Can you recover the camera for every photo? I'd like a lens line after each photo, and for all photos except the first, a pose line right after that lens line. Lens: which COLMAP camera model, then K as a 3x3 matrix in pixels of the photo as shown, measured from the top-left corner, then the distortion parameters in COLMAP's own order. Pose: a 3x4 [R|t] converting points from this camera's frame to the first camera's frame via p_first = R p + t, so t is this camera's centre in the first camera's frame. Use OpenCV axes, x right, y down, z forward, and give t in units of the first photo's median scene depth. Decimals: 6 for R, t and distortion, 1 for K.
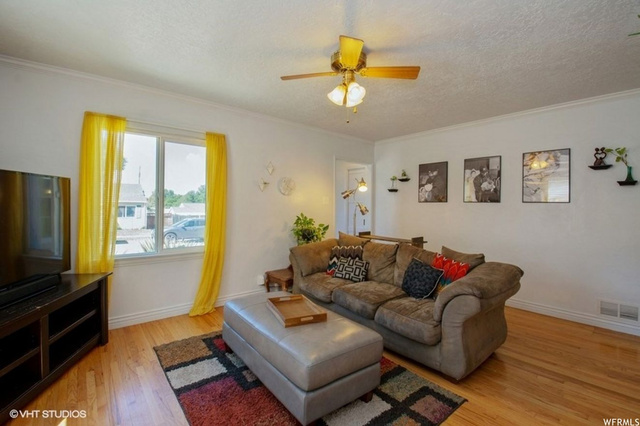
lens RADIAL K [[289.6, 0, 315.0], [0, 289.6, 205.2], [0, 0, 1]] dist [0.001732, -0.014430]
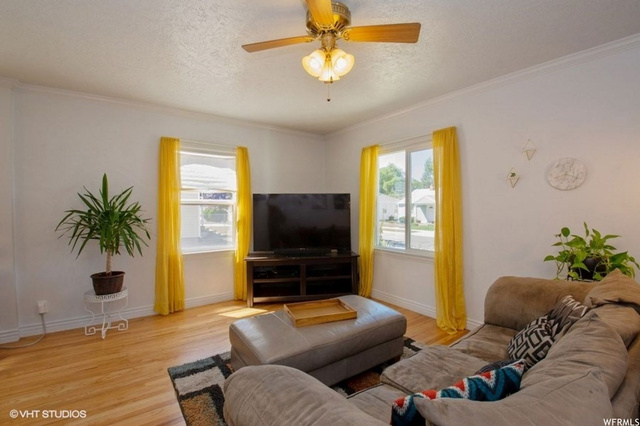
lens RADIAL K [[289.6, 0, 315.0], [0, 289.6, 205.2], [0, 0, 1]] dist [0.001732, -0.014430]
pose [[-0.069637, -0.012864, -0.997489, 0.698866], [0.012654, 0.999825, -0.013778, -0.003789], [0.997492, -0.013582, -0.069462, 0.782194]]
